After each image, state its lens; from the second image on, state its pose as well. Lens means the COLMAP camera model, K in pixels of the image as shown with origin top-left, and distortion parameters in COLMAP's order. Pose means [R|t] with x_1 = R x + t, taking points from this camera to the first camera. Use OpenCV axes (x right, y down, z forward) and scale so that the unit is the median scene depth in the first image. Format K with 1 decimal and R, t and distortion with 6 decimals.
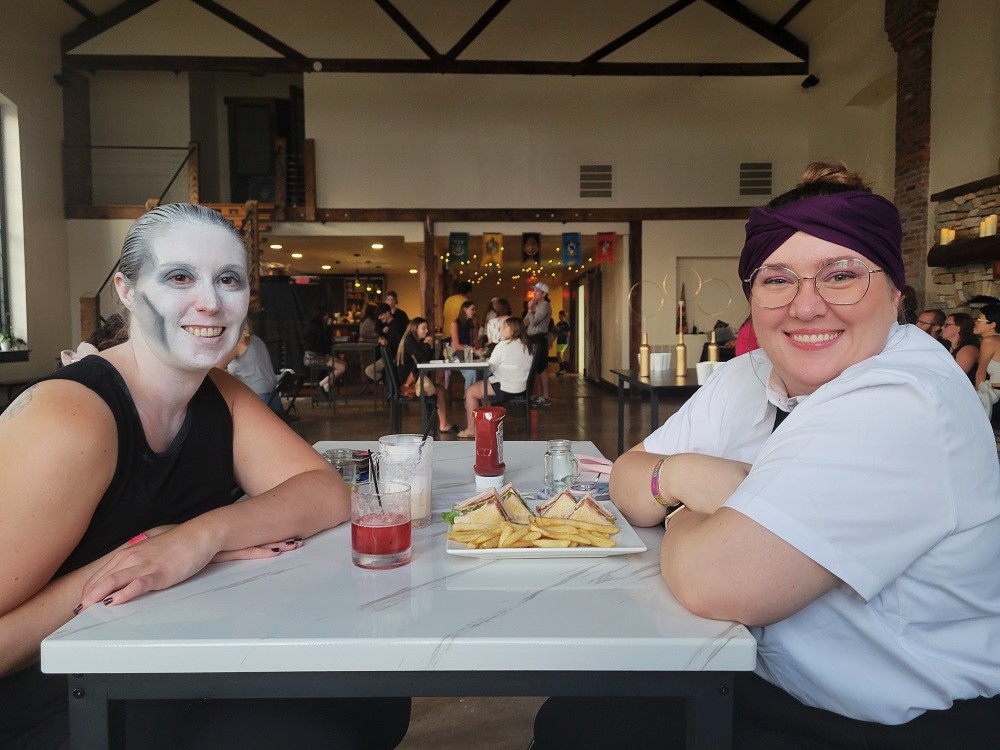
lens RADIAL K [[759.1, 0, 500.1], [0, 759.1, 375.8], [0, 0, 1]] dist [0.001982, 0.000072]
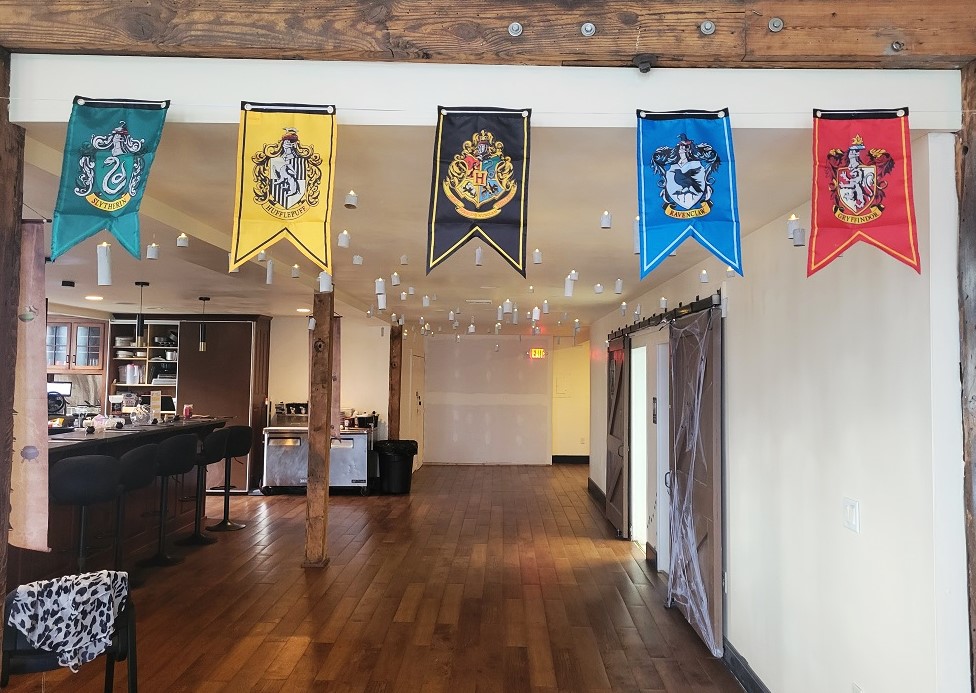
lens RADIAL K [[758.4, 0, 489.0], [0, 758.4, 343.5], [0, 0, 1]] dist [0.000239, -0.000727]
pose [[0.999255, 0.014925, -0.035598, 0.051260], [-0.018406, 0.994862, -0.099548, -0.106695], [0.033929, 0.100129, 0.994396, 0.806540]]
